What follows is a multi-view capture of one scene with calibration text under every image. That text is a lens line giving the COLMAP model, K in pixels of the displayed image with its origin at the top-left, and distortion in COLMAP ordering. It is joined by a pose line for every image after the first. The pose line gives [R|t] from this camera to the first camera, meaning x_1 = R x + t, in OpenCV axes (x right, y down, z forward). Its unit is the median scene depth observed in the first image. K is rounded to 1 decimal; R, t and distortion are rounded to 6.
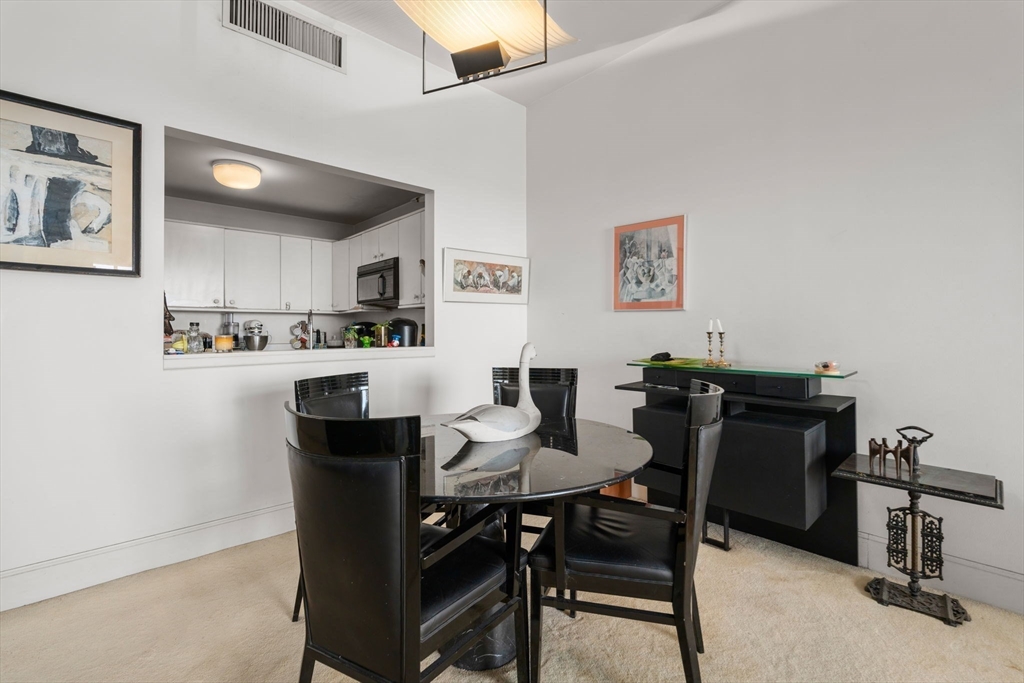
lens RADIAL K [[451.4, 0, 511.1], [0, 451.4, 344.1], [0, 0, 1]] dist [0.000828, 0.000325]
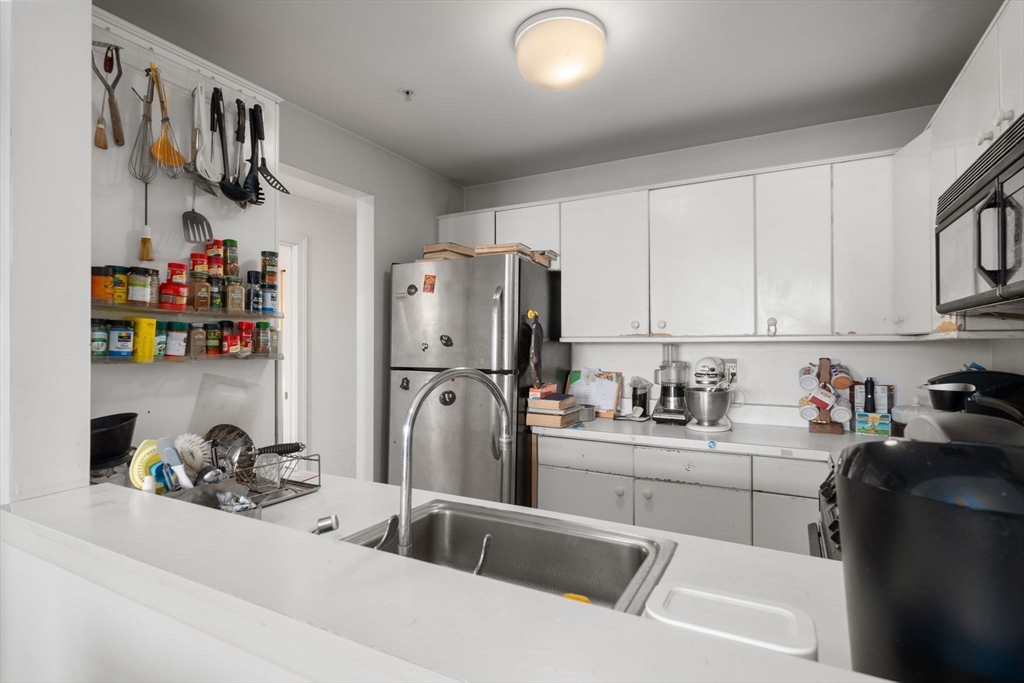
lens RADIAL K [[520.4, 0, 512.0], [0, 520.4, 341.5], [0, 0, 1]] dist [0.000783, 0.000075]
pose [[0.326094, 0.000767, -0.945337, -0.140719], [-0.023568, 0.999695, -0.007318, -0.087356], [0.945043, 0.024666, 0.326013, 0.863359]]
